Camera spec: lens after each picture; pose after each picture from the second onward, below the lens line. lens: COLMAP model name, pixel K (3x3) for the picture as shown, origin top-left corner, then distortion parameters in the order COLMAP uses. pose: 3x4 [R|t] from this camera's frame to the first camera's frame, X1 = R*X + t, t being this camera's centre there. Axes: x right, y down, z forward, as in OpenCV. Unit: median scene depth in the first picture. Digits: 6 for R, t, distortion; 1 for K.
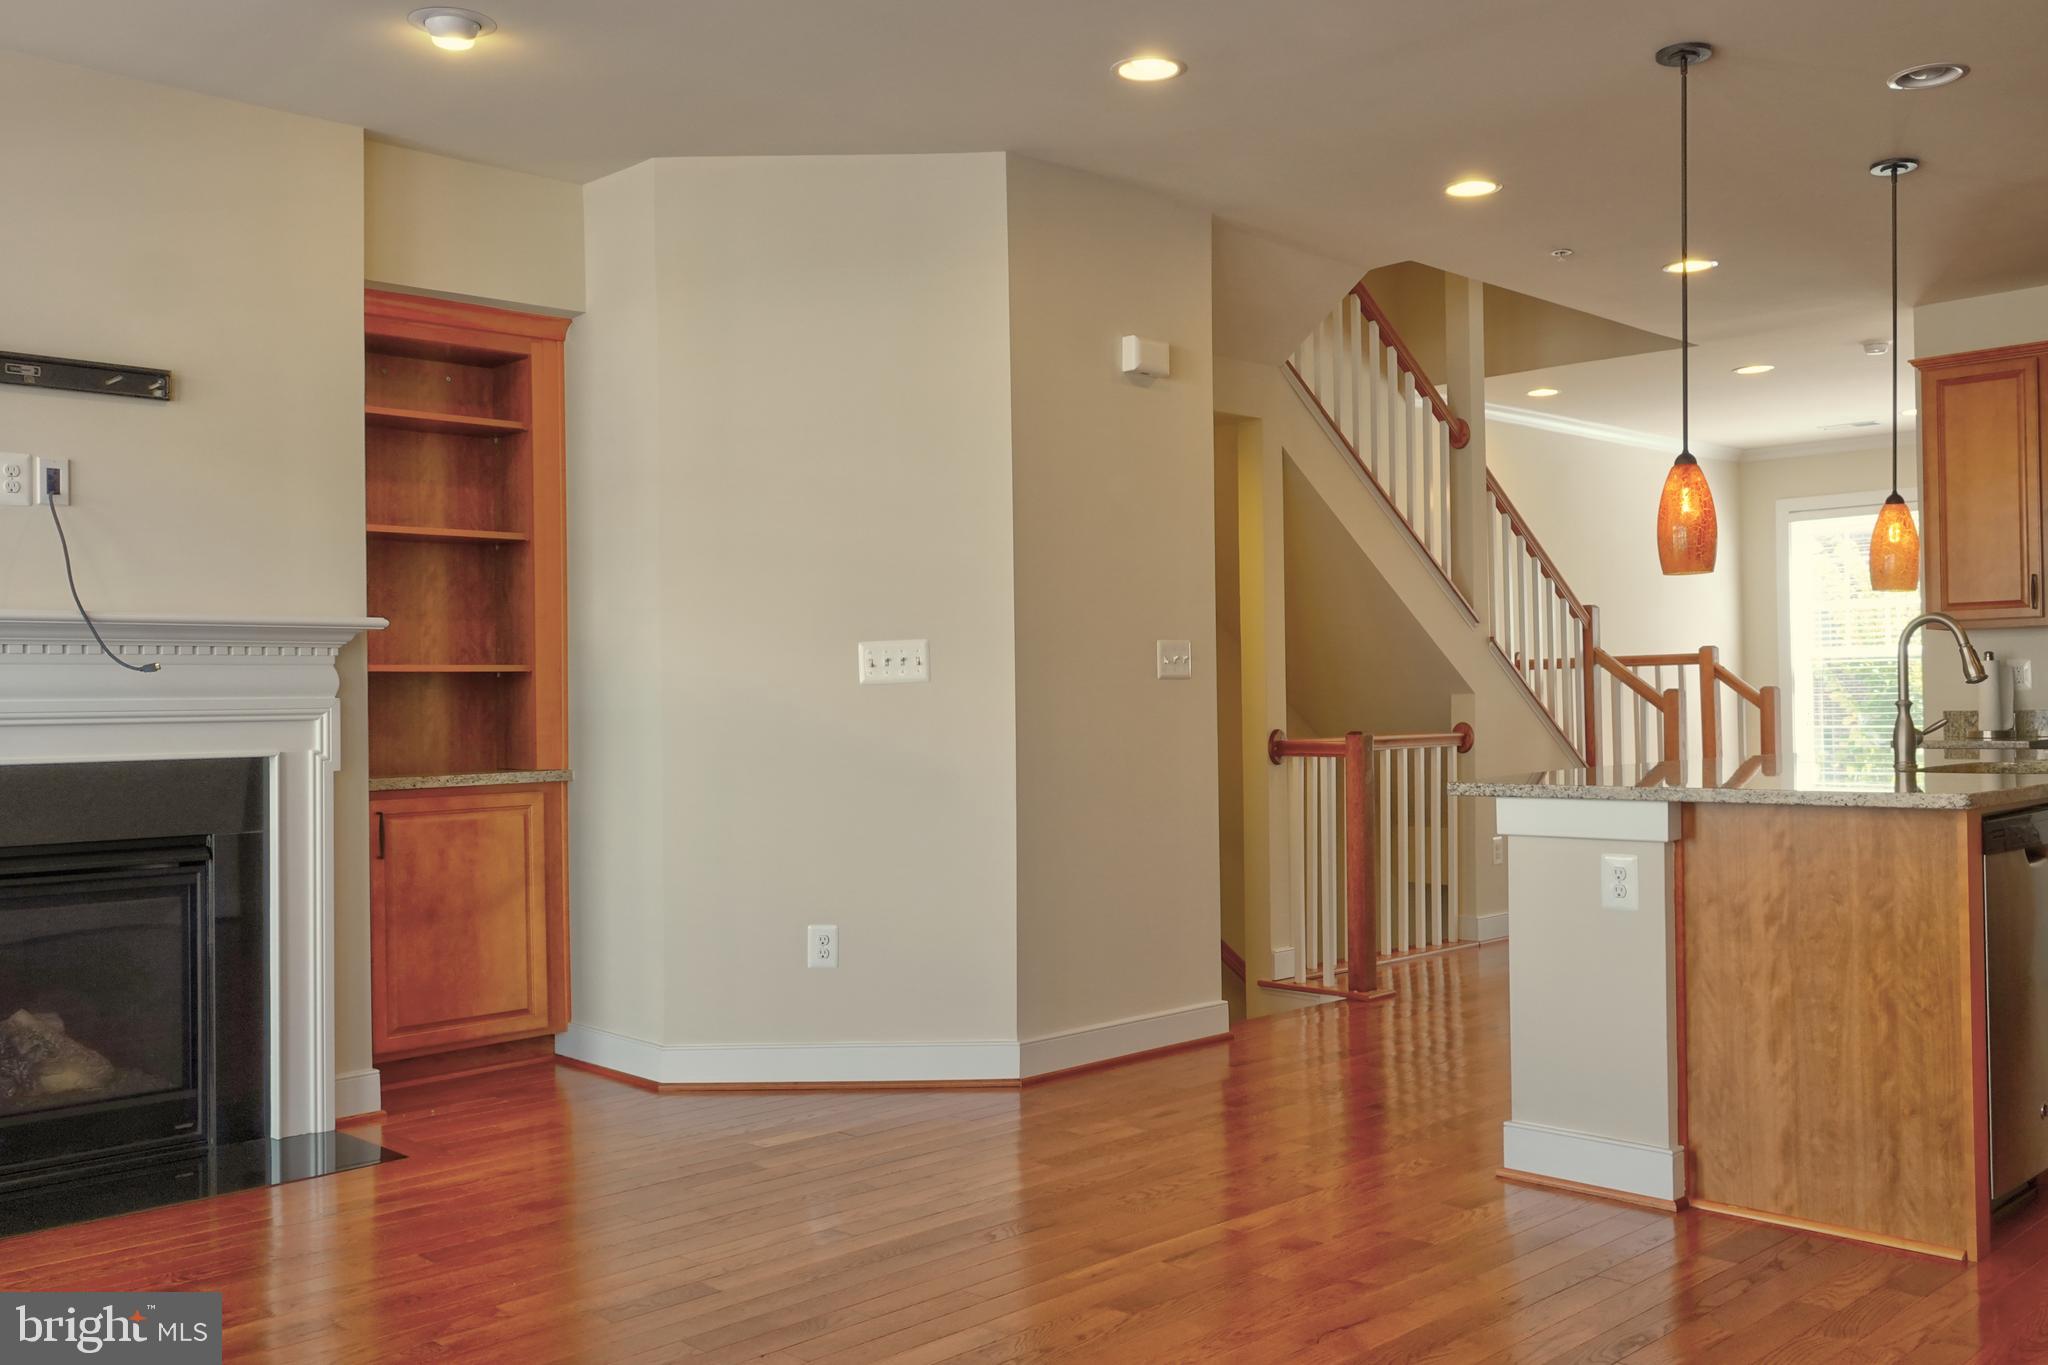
lens RADIAL K [[1768.2, 0, 1024.0], [0, 1768.2, 682.5], [0, 0, 1]] dist [0.006404, -0.000877]
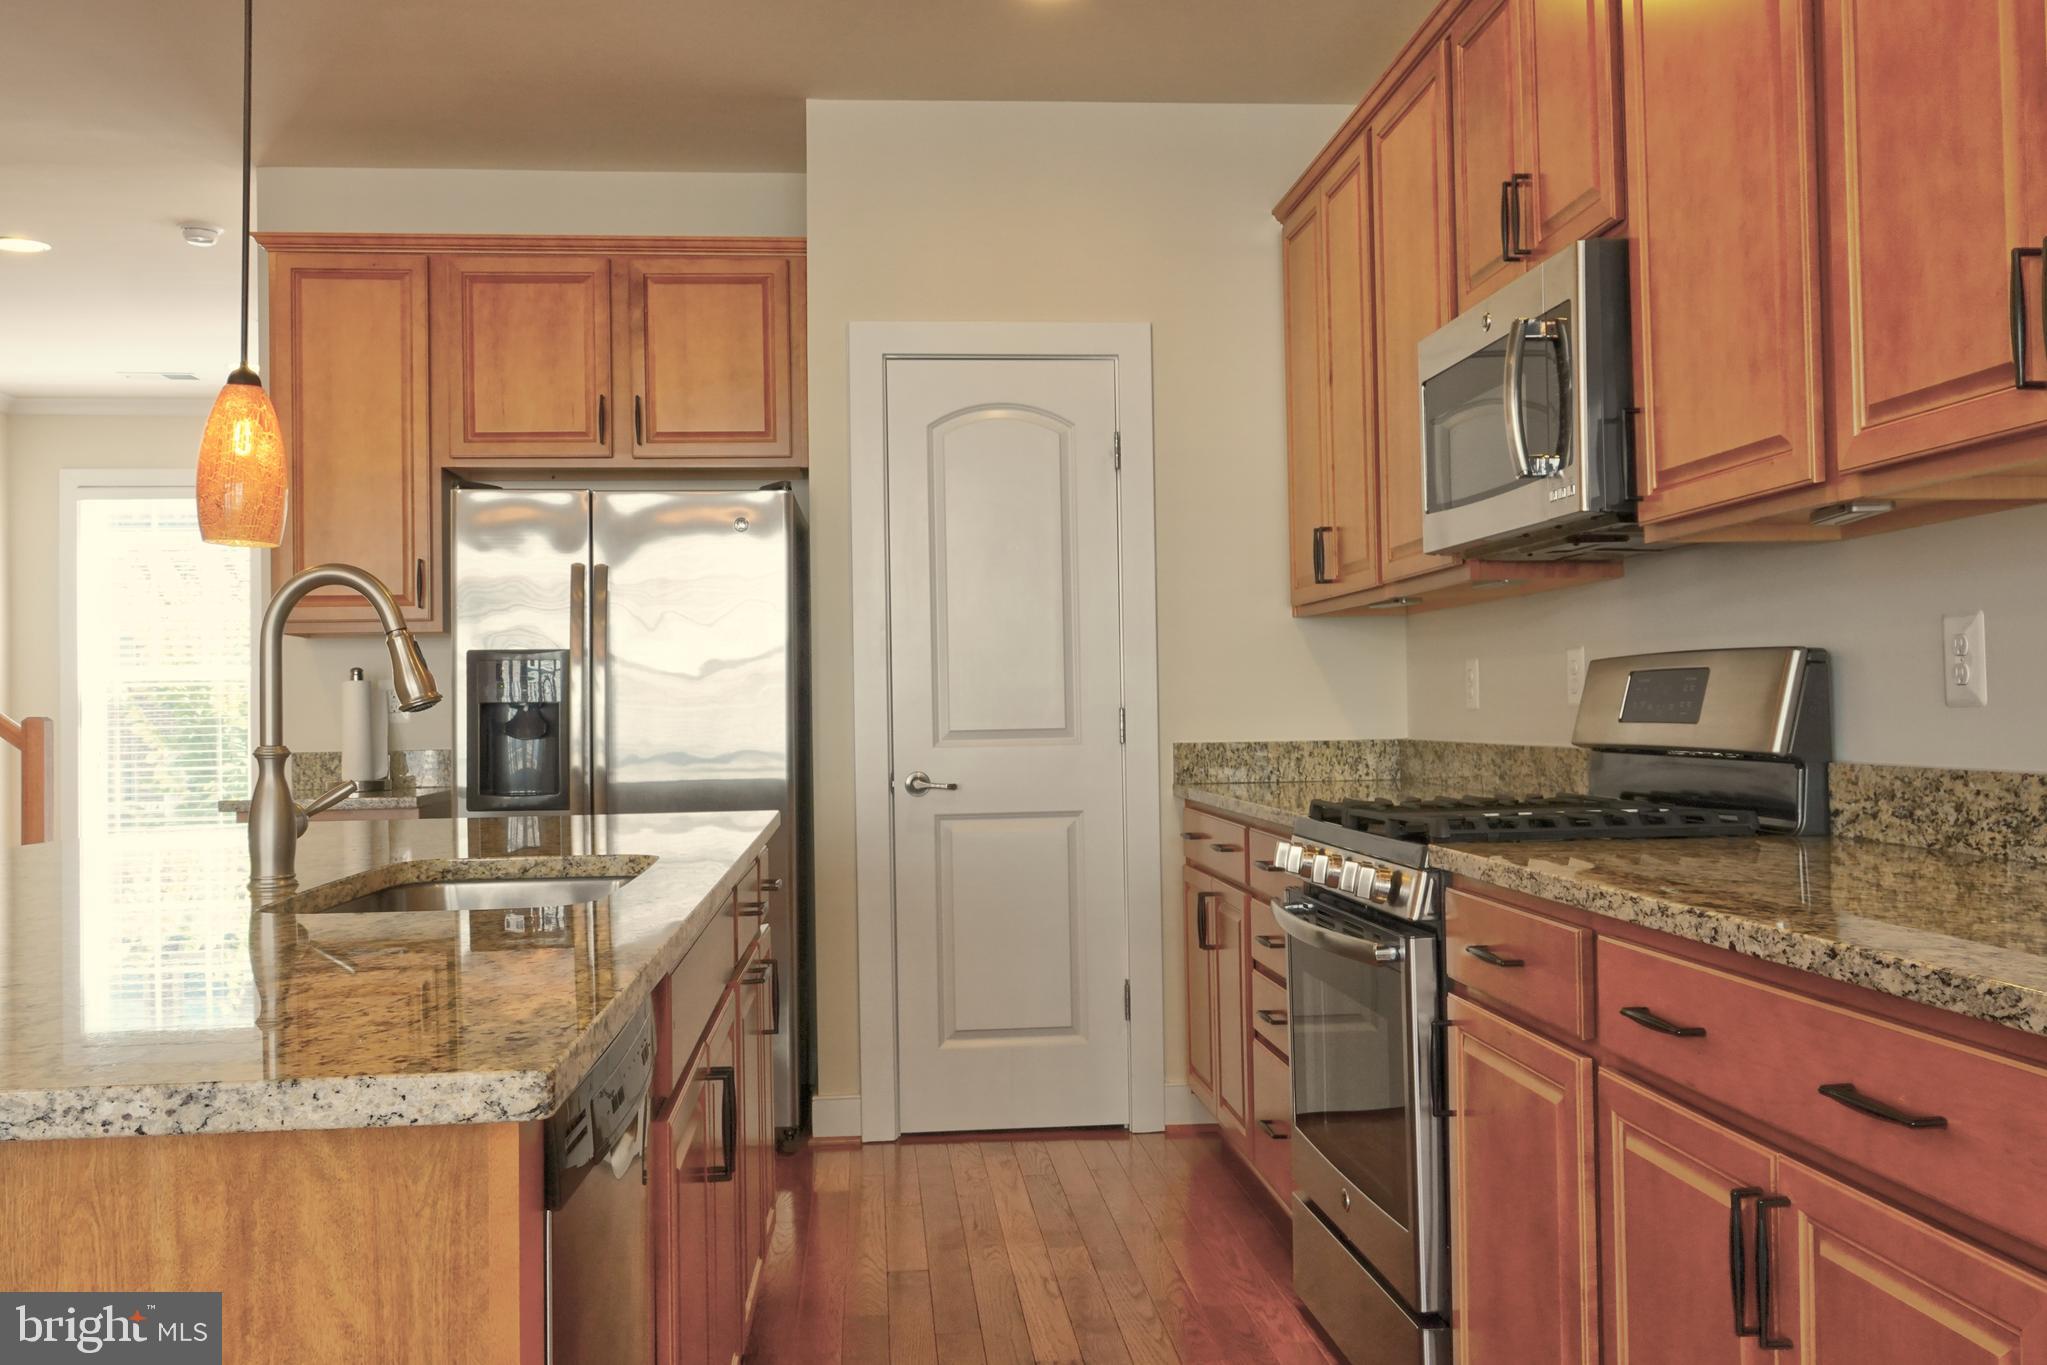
lens RADIAL K [[1767.4, 0, 1023.5], [0, 1767.4, 682.5], [0, 0, 1]] dist [0.006404, -0.000877]
pose [[0.627465, 0.018463, 0.778425, 0.171416], [-0.004983, 0.999794, -0.019697, 0.000795], [-0.778628, 0.008480, 0.627428, 0.368444]]
